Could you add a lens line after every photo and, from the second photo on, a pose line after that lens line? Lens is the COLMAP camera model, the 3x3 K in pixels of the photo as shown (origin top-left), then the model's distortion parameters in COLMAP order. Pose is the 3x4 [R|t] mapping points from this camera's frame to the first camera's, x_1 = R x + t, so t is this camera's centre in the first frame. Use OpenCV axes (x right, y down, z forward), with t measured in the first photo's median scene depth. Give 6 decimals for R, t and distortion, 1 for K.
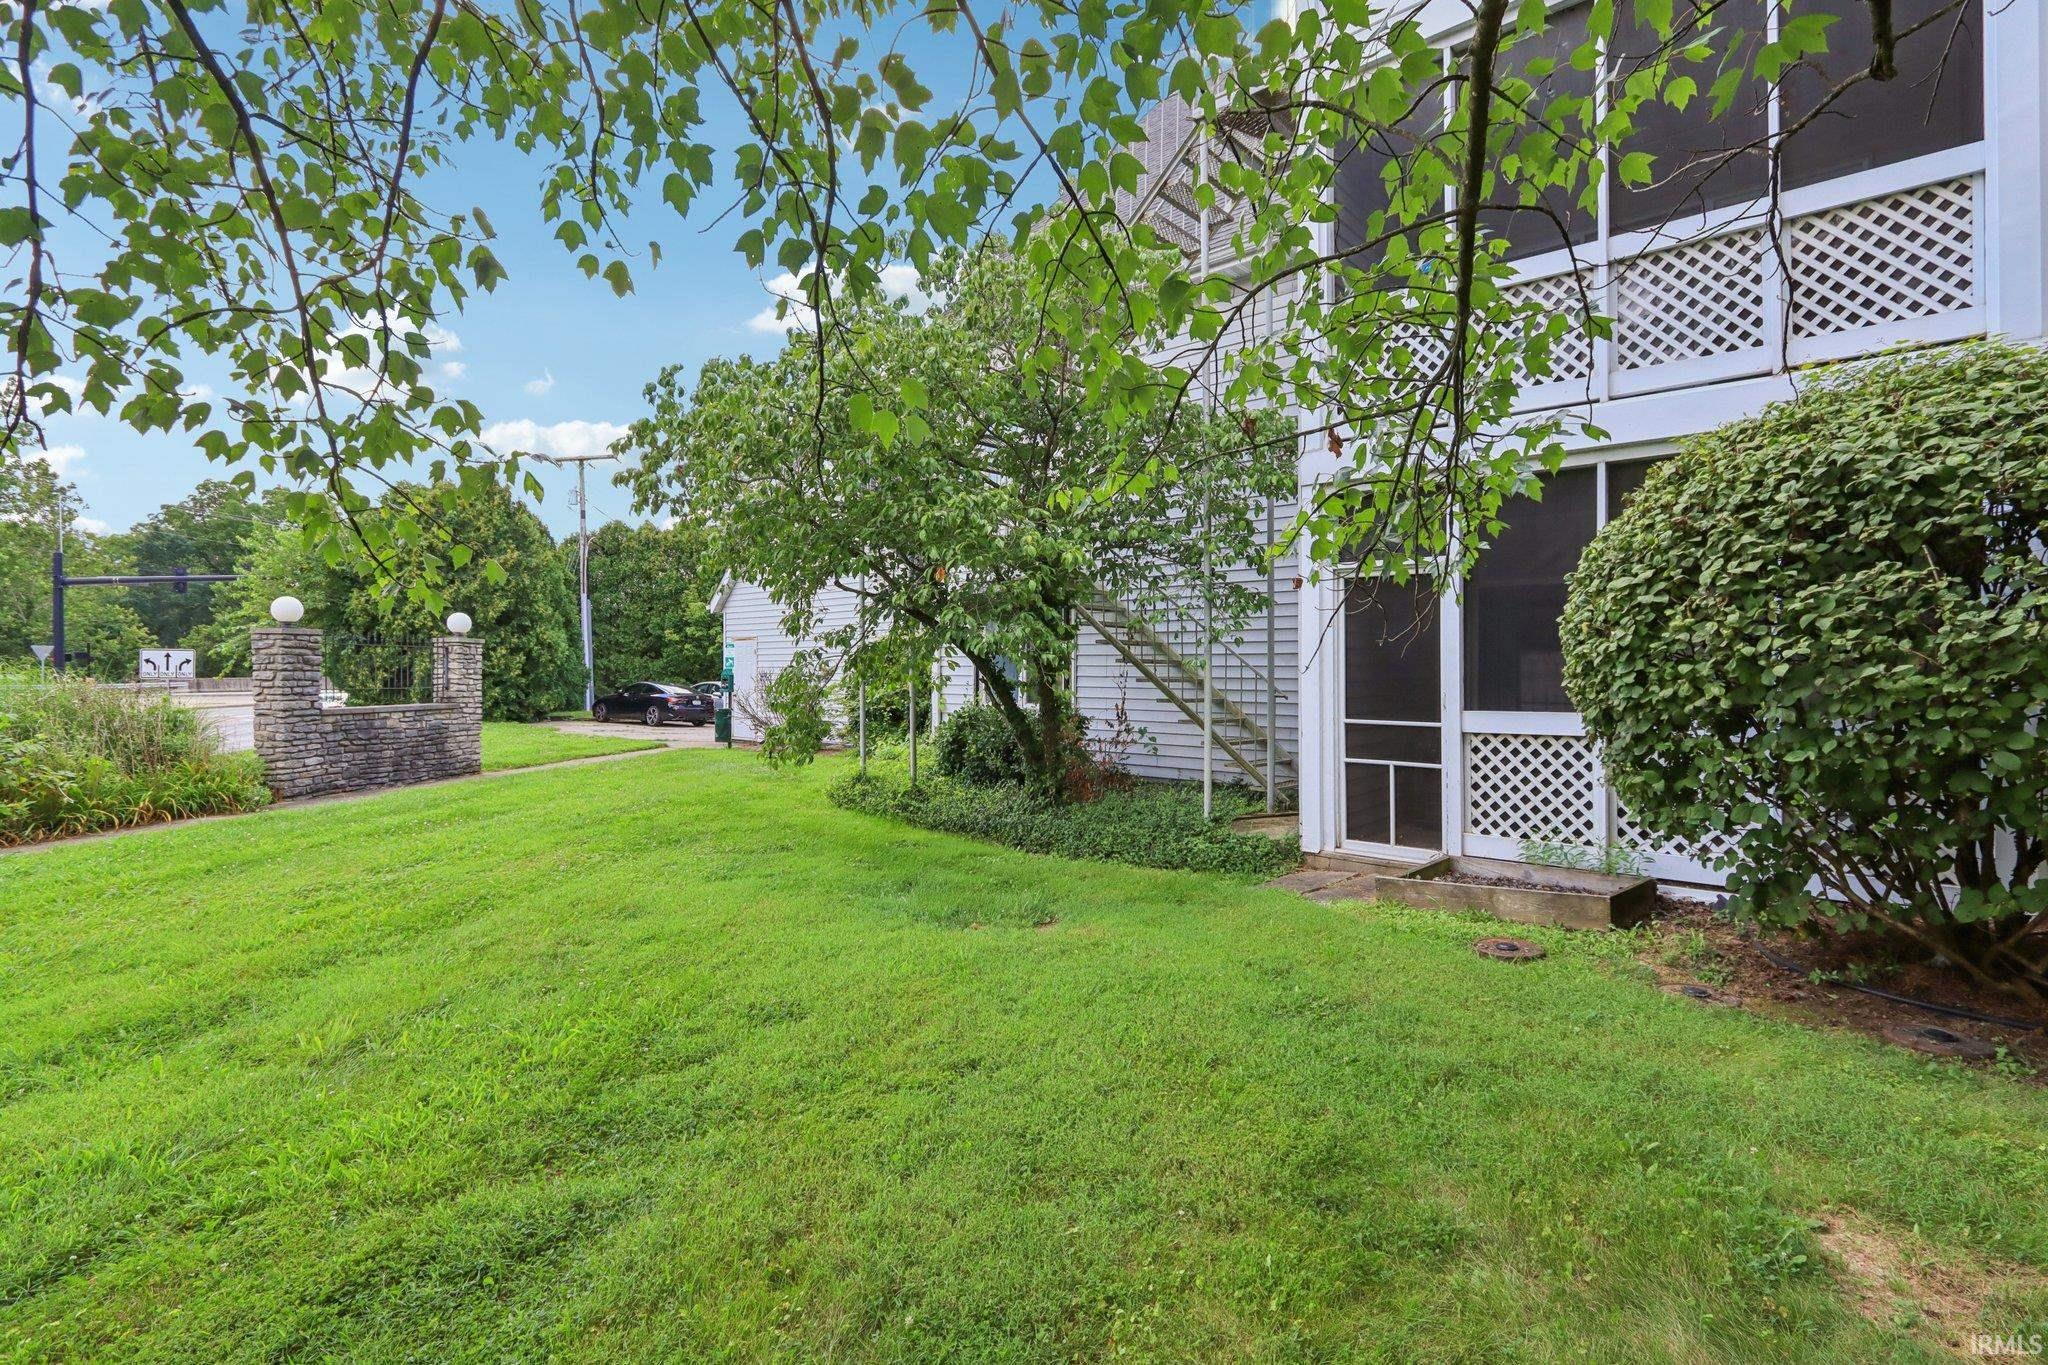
lens RADIAL K [[965.4, 0, 1041.4], [0, 965.4, 682.4], [0, 0, 1]] dist [-0.018977, 0.002072]
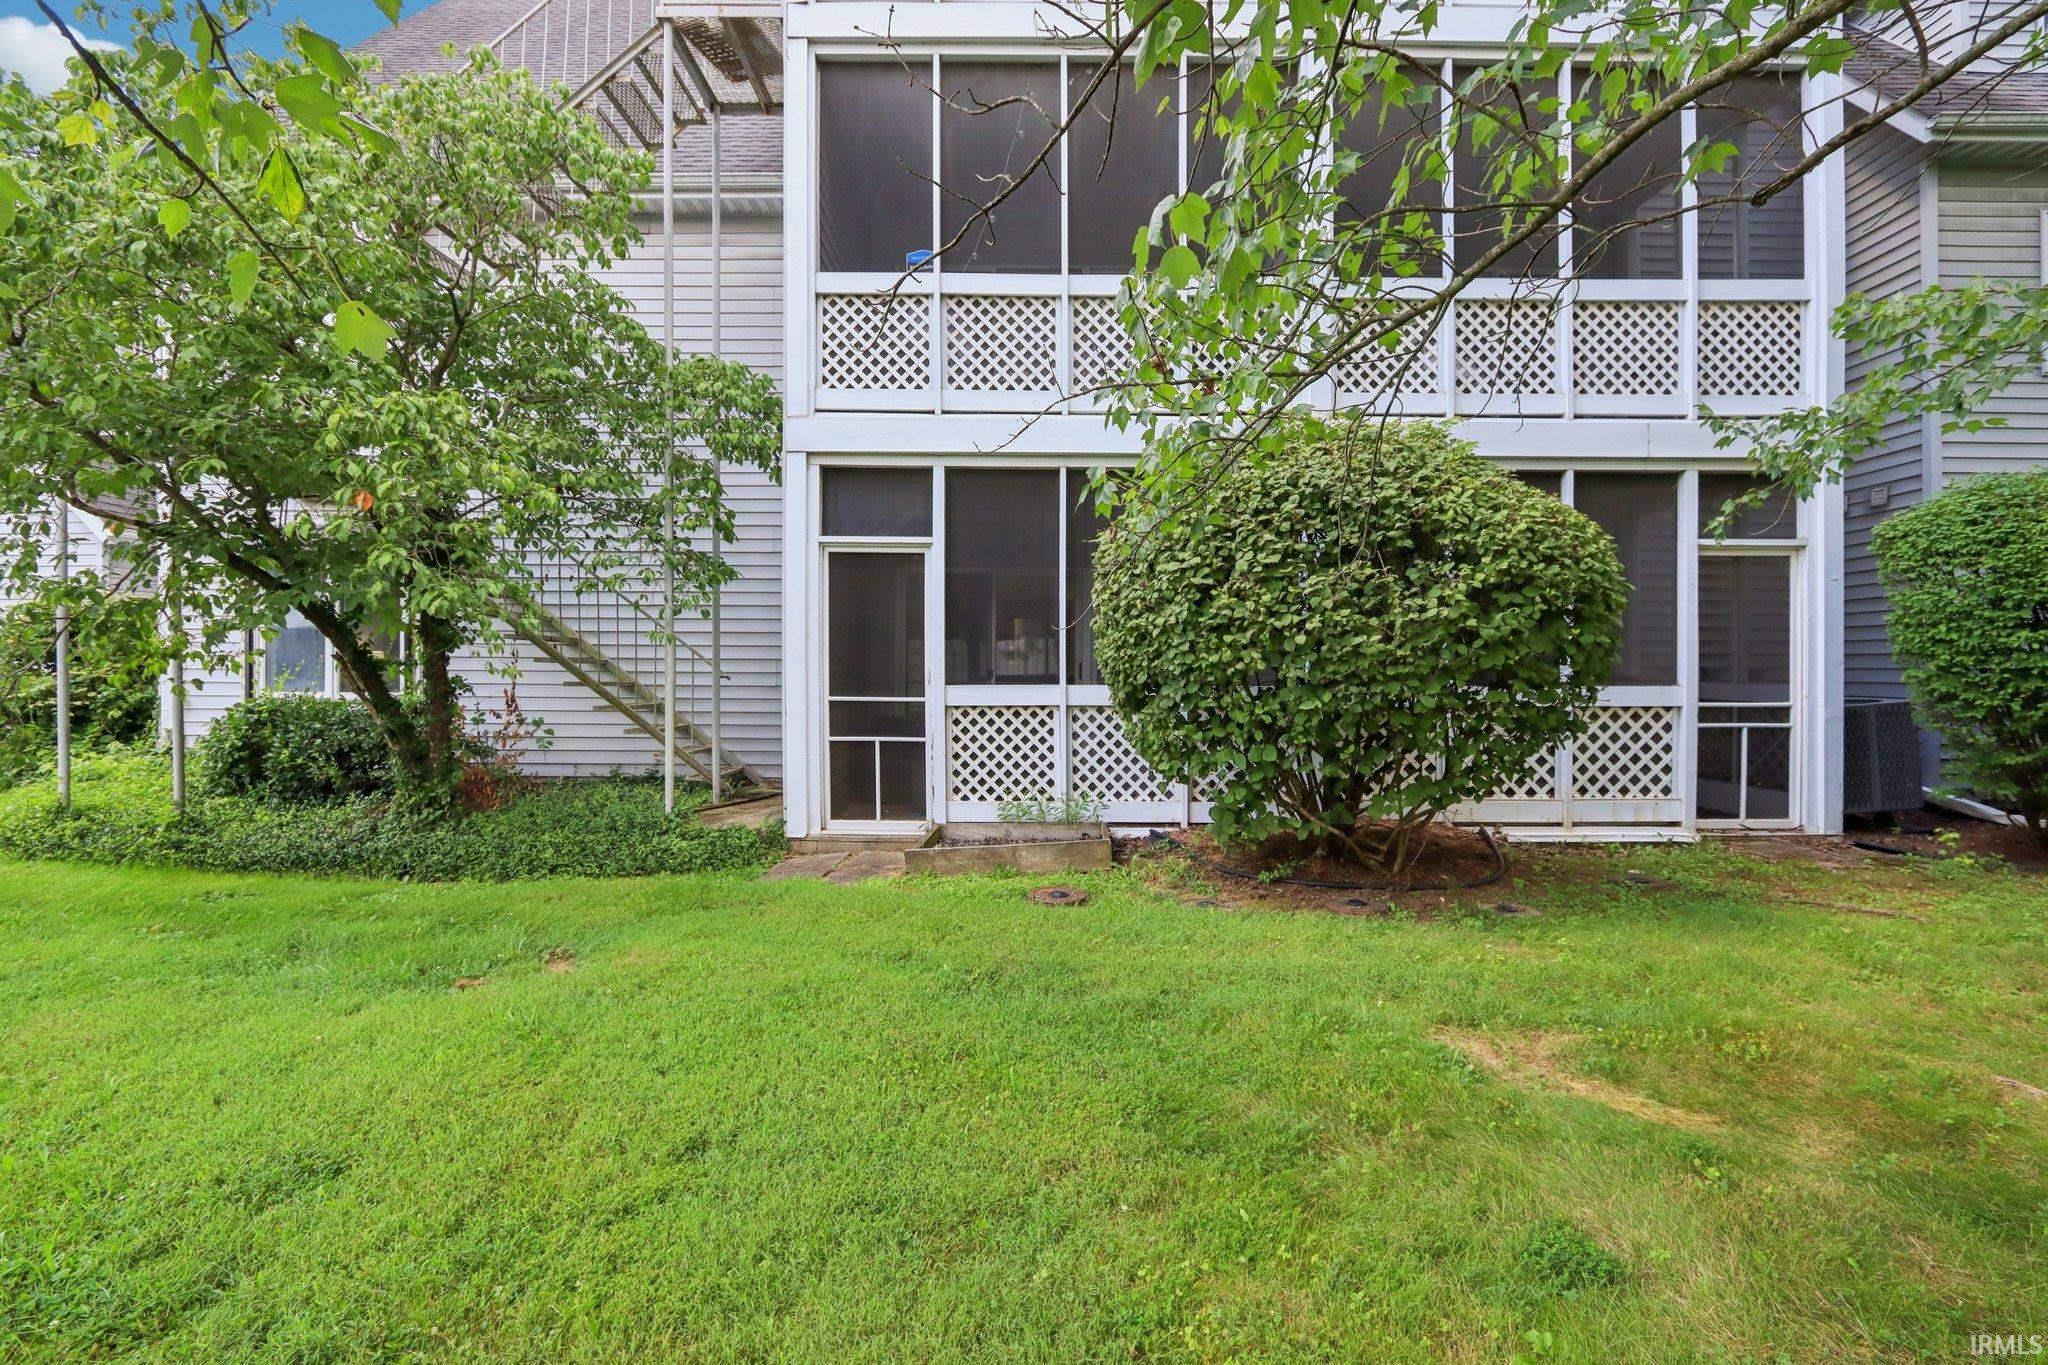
lens RADIAL K [[965.4, 0, 1030.1], [0, 965.4, 676.0], [0, 0, 1]] dist [-0.018977, 0.002072]
pose [[0.741436, -0.004191, 0.671011, -0.221454], [0.004935, 0.999988, 0.000792, 0.020004], [-0.671005, 0.002724, 0.741447, 0.161587]]
